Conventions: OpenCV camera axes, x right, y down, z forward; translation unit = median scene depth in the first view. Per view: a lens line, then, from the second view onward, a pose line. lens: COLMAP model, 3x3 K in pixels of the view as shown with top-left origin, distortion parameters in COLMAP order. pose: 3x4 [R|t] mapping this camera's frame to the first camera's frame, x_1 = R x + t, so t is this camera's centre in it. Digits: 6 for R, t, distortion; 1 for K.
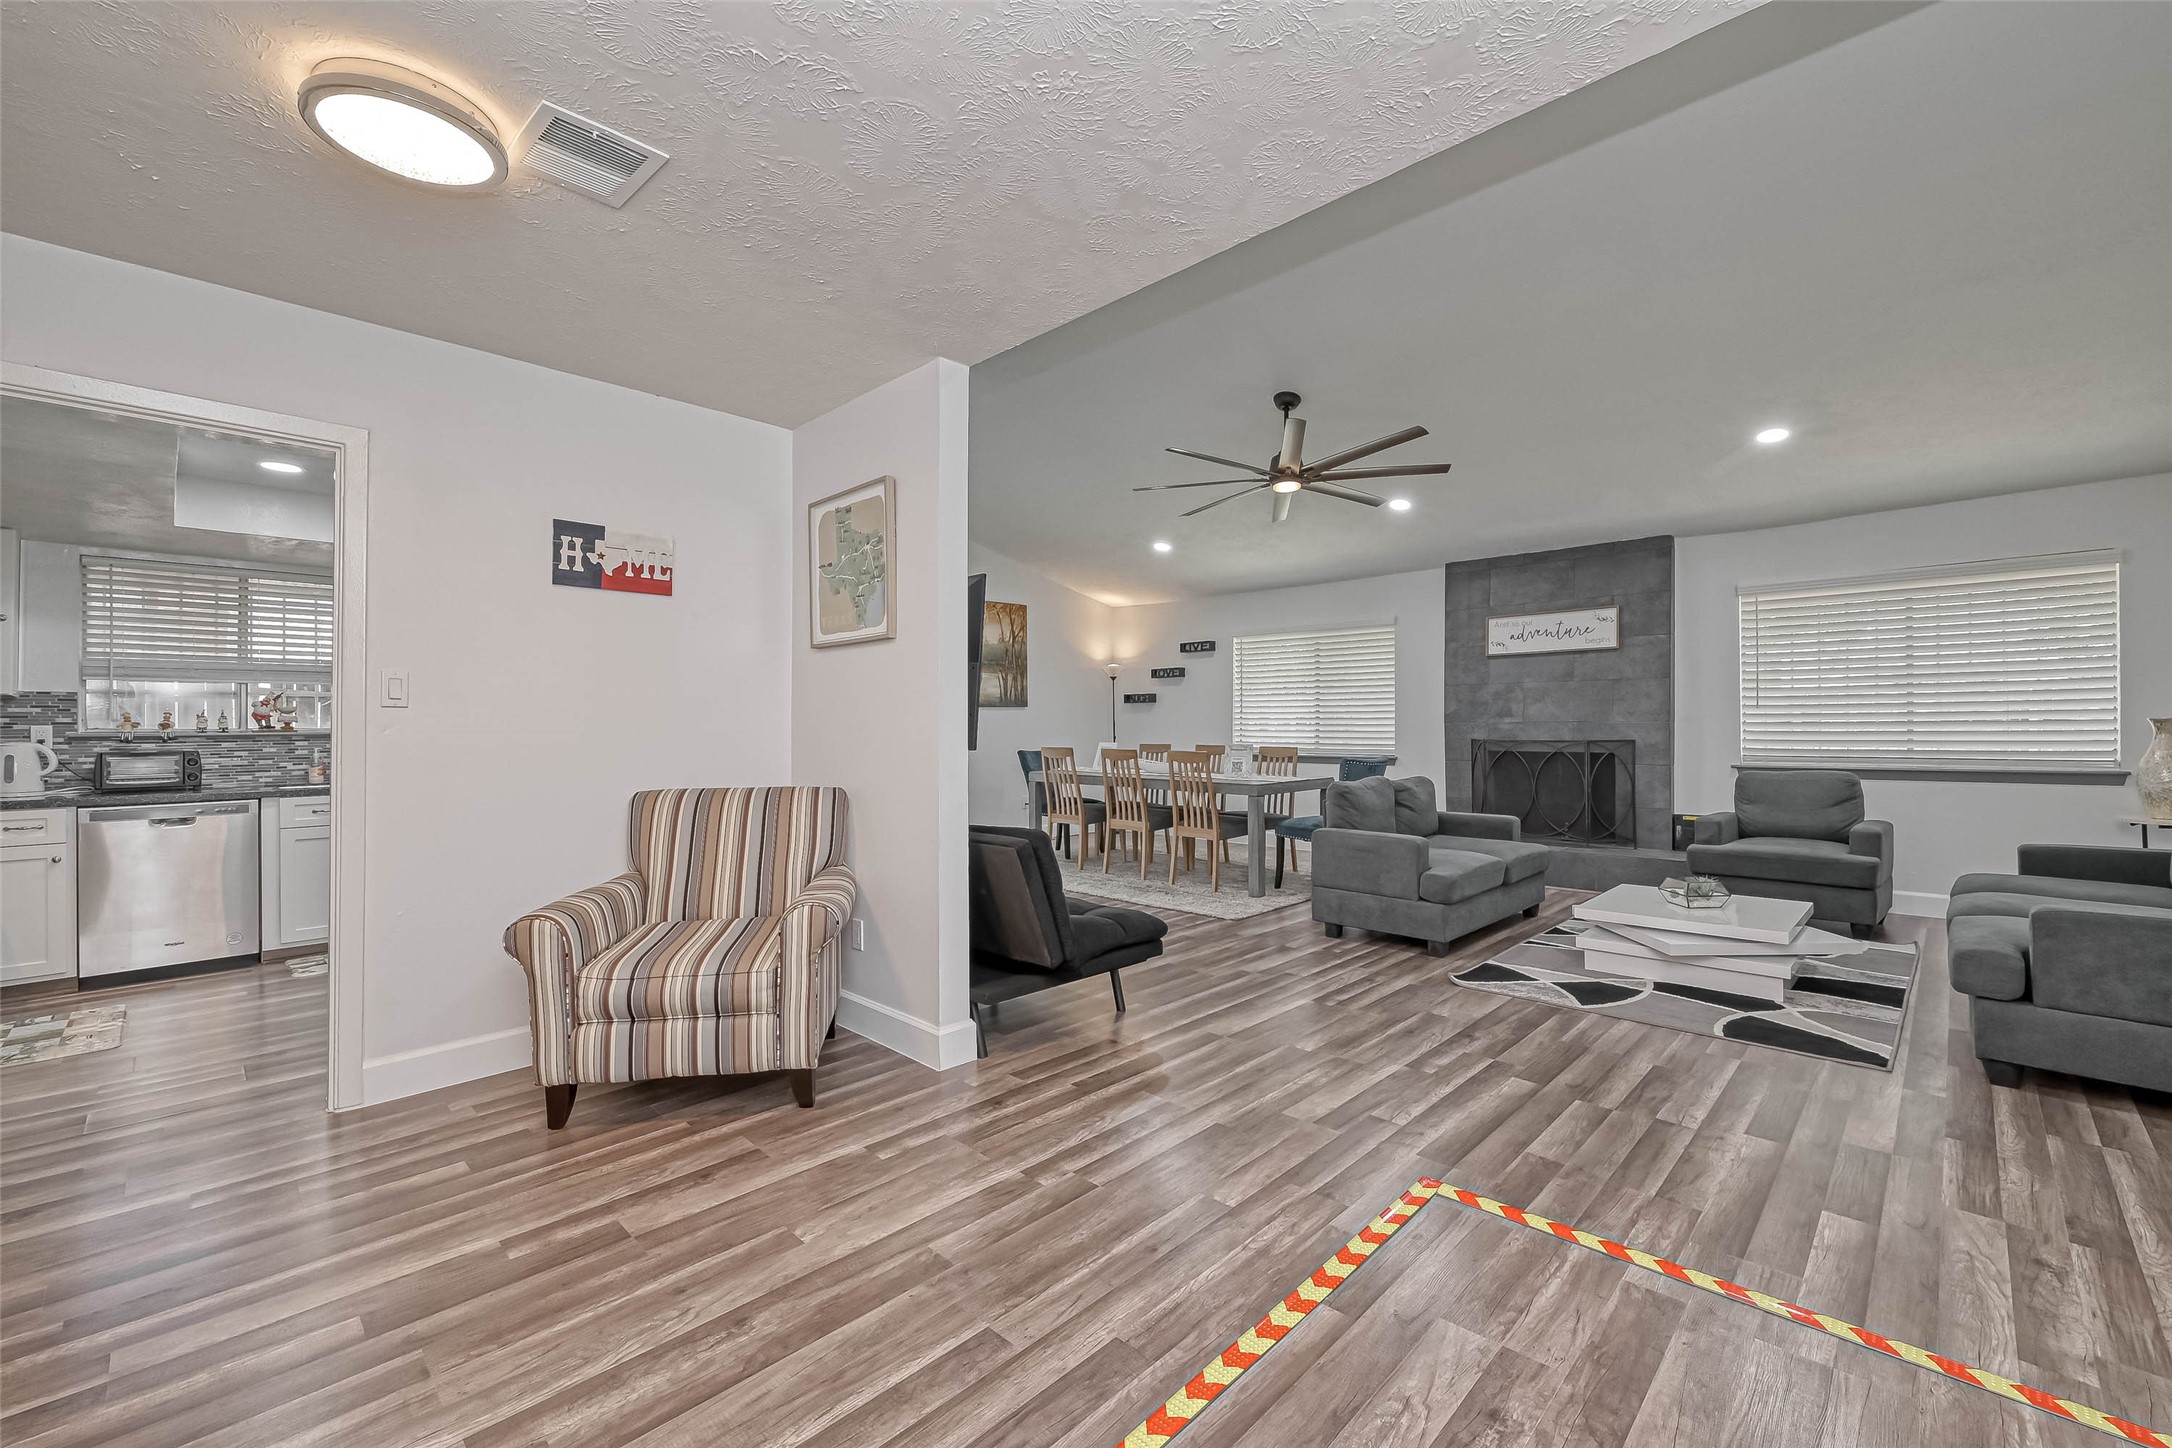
lens RADIAL K [[896.6, 0, 1086.0], [0, 896.6, 724.0], [0, 0, 1]] dist [0.000038, -0.000083]
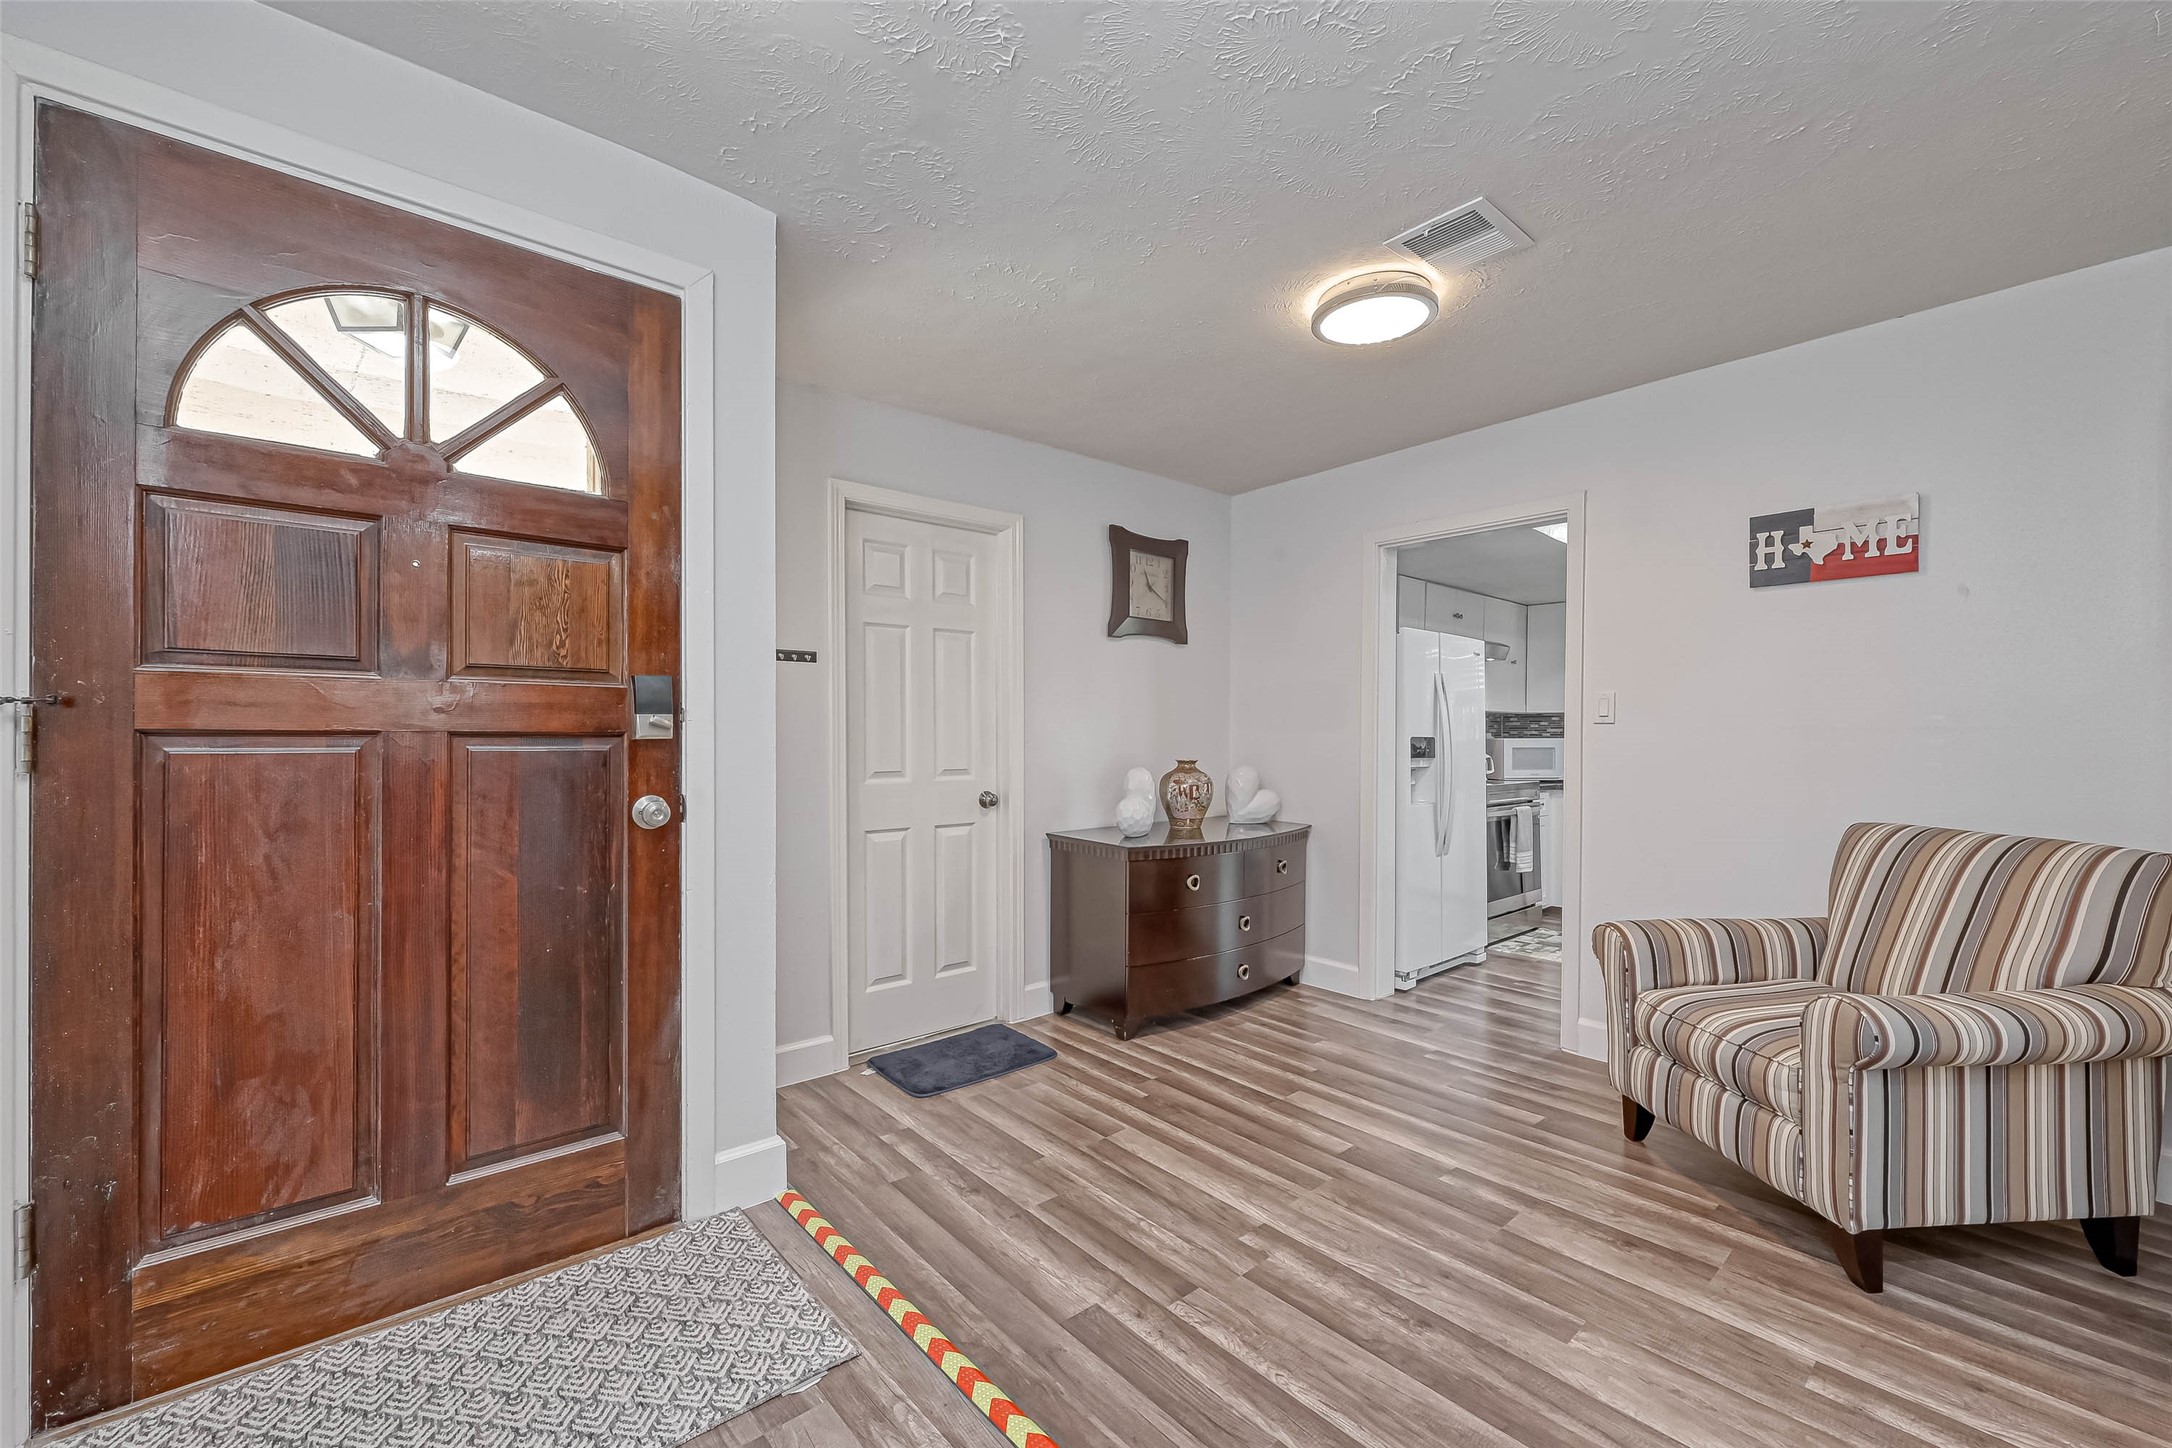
lens RADIAL K [[870.7, 0, 1097.6], [0, 870.7, 733.7], [0, 0, 1]] dist [-0.001330, -0.000154]
pose [[-0.082079, 0.004886, -0.996614, 0.441578], [0.003030, 0.999985, 0.004653, -0.013603], [0.996621, -0.002638, -0.082092, 0.486564]]
